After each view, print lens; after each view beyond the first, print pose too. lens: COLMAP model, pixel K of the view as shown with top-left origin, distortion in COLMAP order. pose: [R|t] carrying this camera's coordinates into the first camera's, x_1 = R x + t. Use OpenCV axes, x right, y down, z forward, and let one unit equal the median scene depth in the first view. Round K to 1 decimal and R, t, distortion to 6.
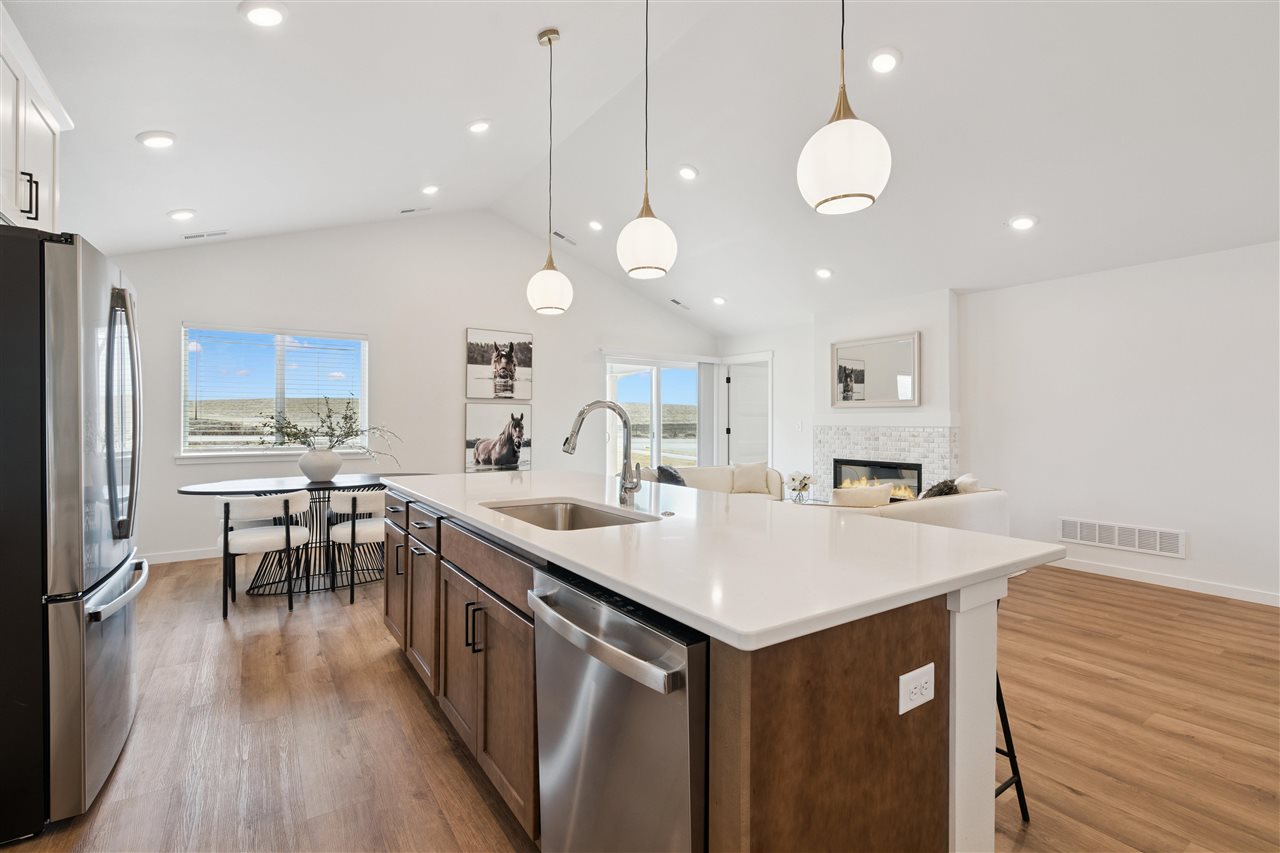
lens RADIAL K [[584.1, 0, 643.5], [0, 584.1, 422.5], [0, 0, 1]] dist [-0.004908, 0.001153]
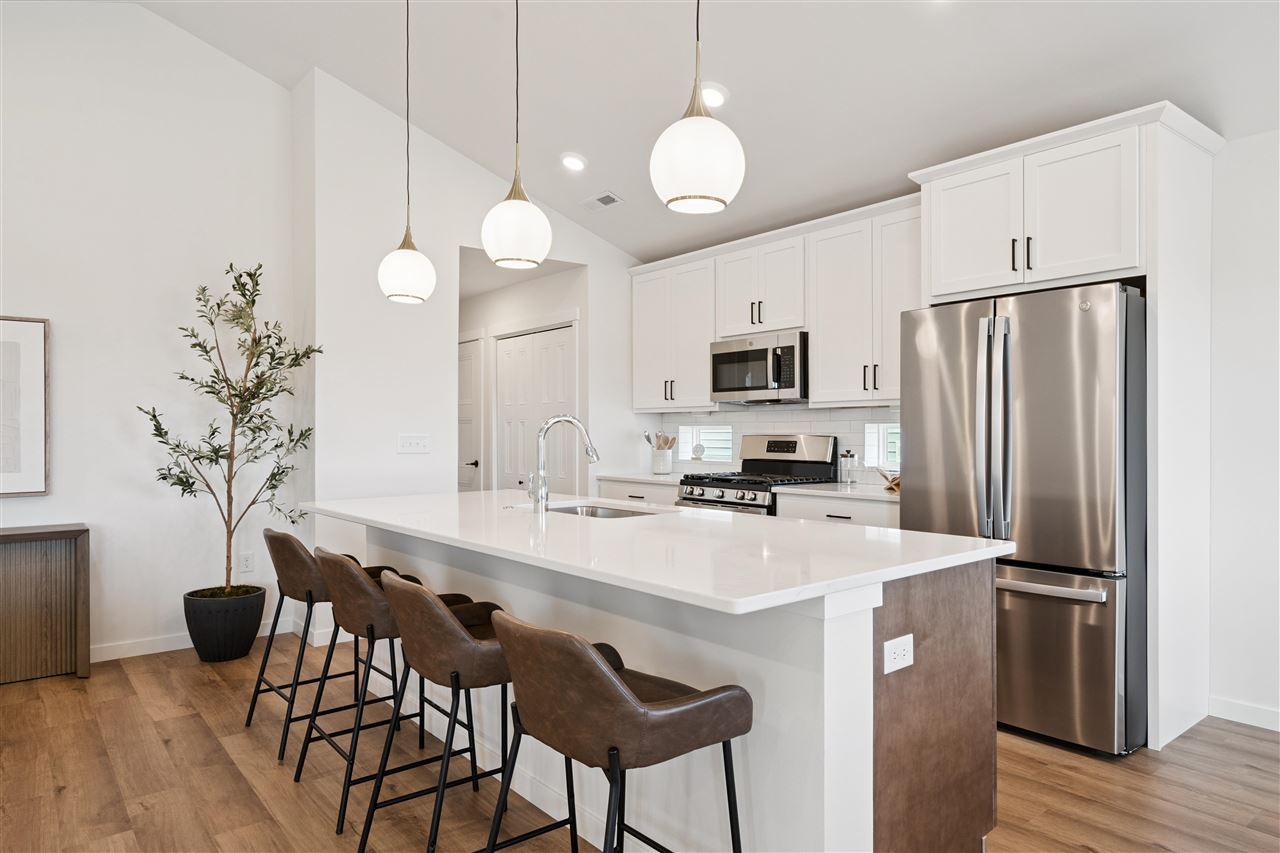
lens RADIAL K [[774.7, 0, 639.6], [0, 774.7, 438.8], [0, 0, 1]] dist [0.015958, -0.006727]
pose [[-0.996472, 0.000693, -0.083919, -0.038385], [-0.000066, 0.999959, 0.009039, -0.001995], [0.083922, 0.009012, -0.996432, 1.065583]]
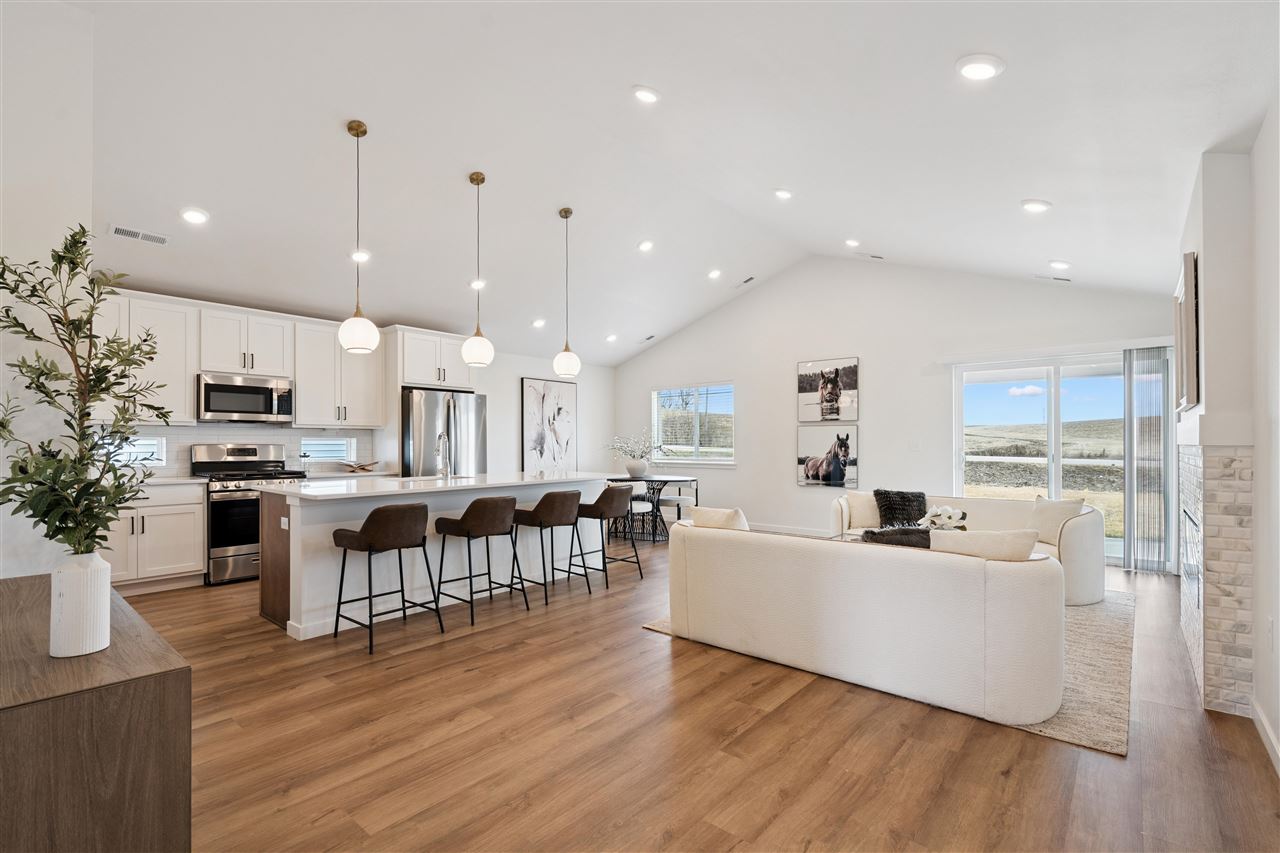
lens RADIAL K [[584.1, 0, 630.2], [0, 584.1, 436.9], [0, 0, 1]] dist [-0.004908, 0.001153]
pose [[0.252958, -0.015380, -0.967355, 0.988560], [0.002461, 0.999881, -0.015253, 0.007445], [0.967474, 0.001478, 0.252966, 0.489902]]
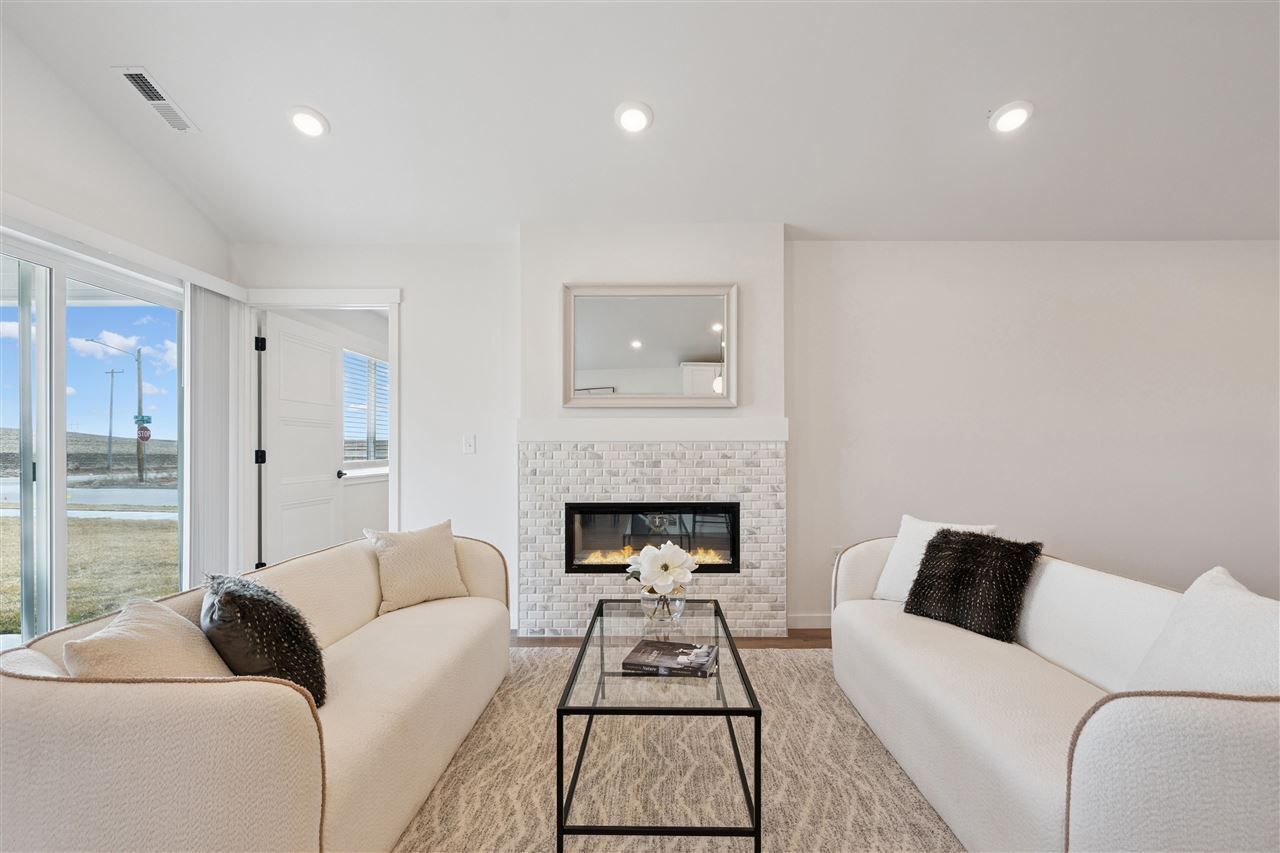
lens RADIAL K [[584.1, 0, 648.7], [0, 584.1, 449.1], [0, 0, 1]] dist [-0.004908, 0.001153]
pose [[0.568154, -0.001582, 0.822921, -0.093855], [0.004351, 0.999990, -0.001082, 0.018565], [-0.822911, 0.004195, 0.568155, 0.868858]]
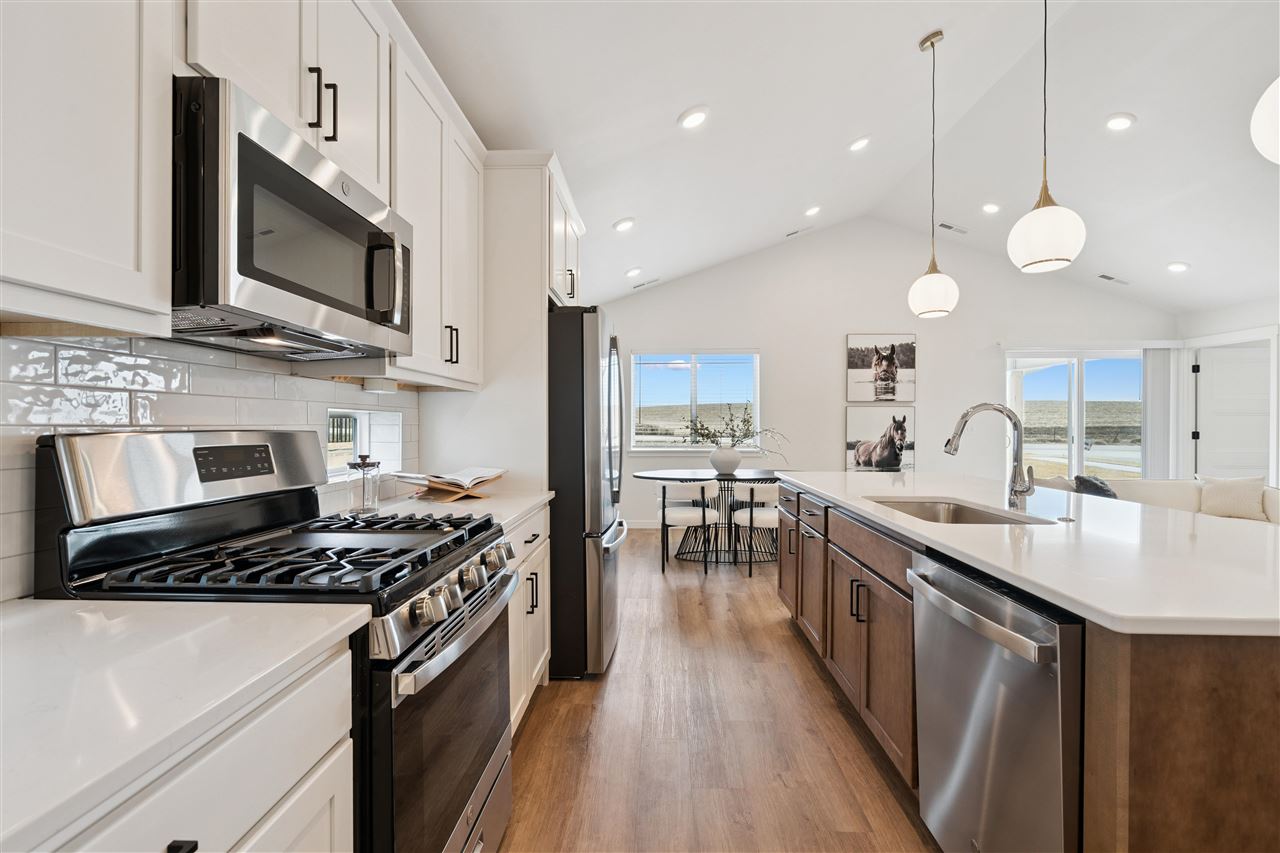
lens RADIAL K [[584.1, 0, 635.9], [0, 584.1, 428.8], [0, 0, 1]] dist [-0.004908, 0.001153]
pose [[0.803449, 0.001217, -0.595373, 0.018347], [0.002331, 0.999984, 0.005189, 0.000491], [0.595370, -0.005557, 0.803433, -0.077808]]
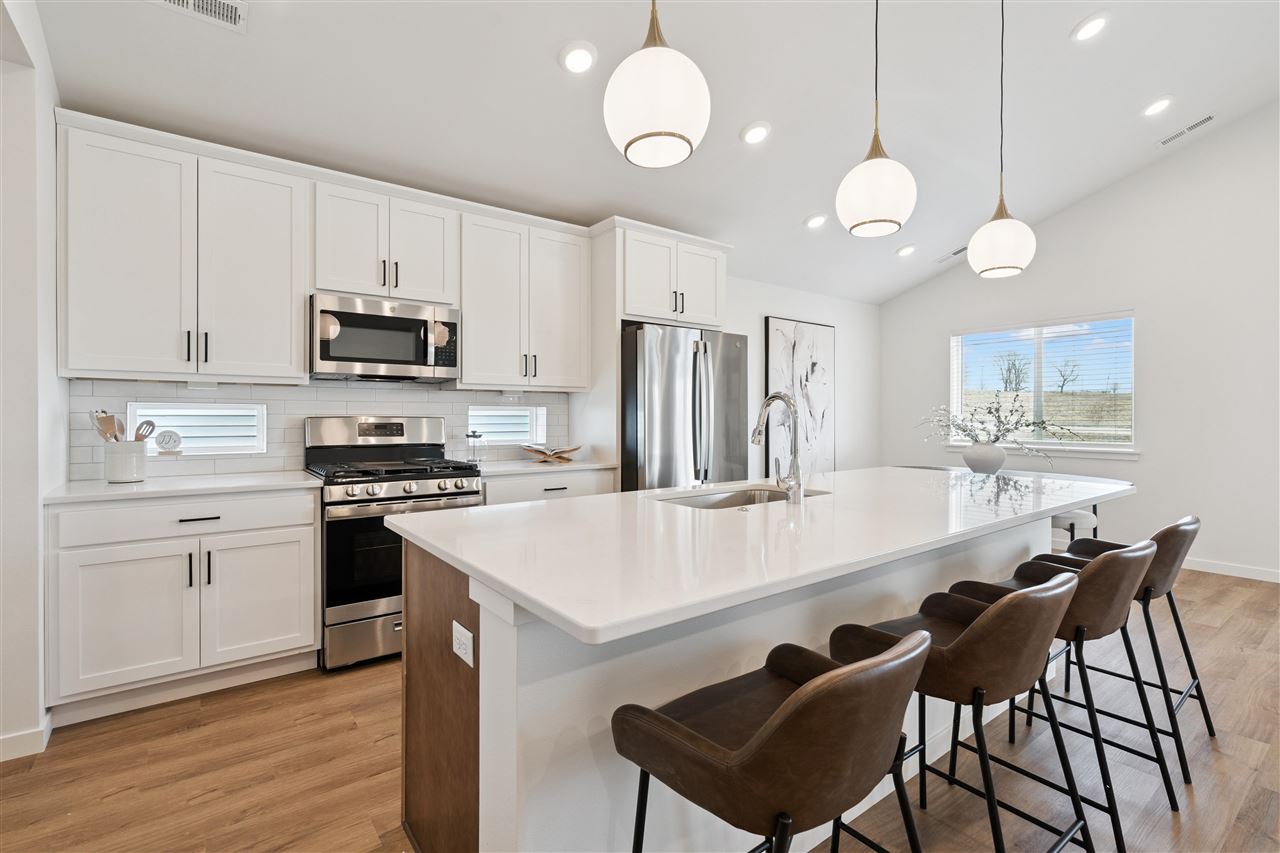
lens RADIAL K [[584.1, 0, 626.3], [0, 584.1, 409.4], [0, 0, 1]] dist [-0.004908, 0.001153]
pose [[0.038735, -0.012648, -0.999169, 0.382545], [-0.001385, 0.999918, -0.012712, 0.002118], [0.999249, 0.001876, 0.038714, 0.302656]]
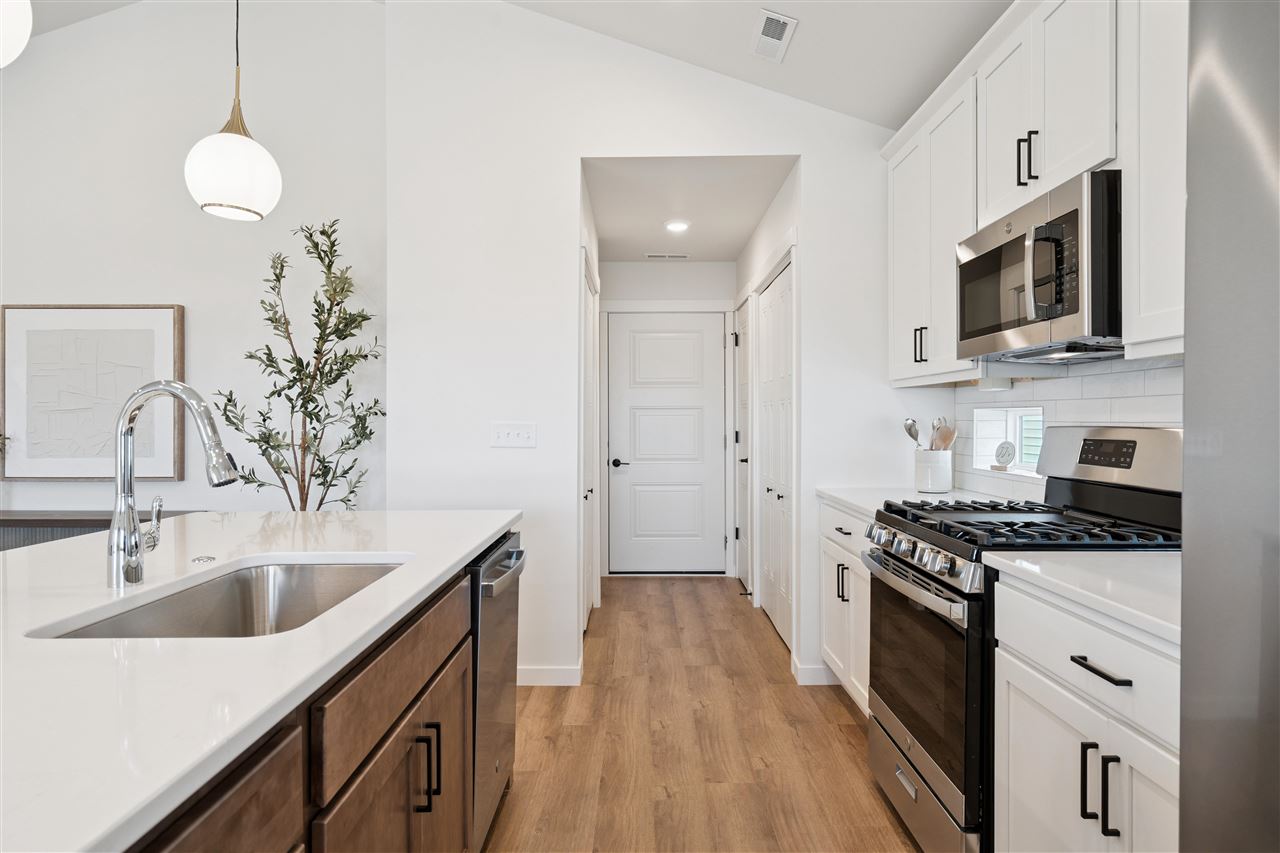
lens RADIAL K [[774.7, 0, 642.9], [0, 774.7, 415.8], [0, 0, 1]] dist [0.015958, -0.006727]
pose [[-0.828880, 0.000894, 0.559426, -0.347104], [-0.000262, 0.999998, -0.001987, -0.003049], [-0.559426, -0.001793, -0.828878, 0.576122]]
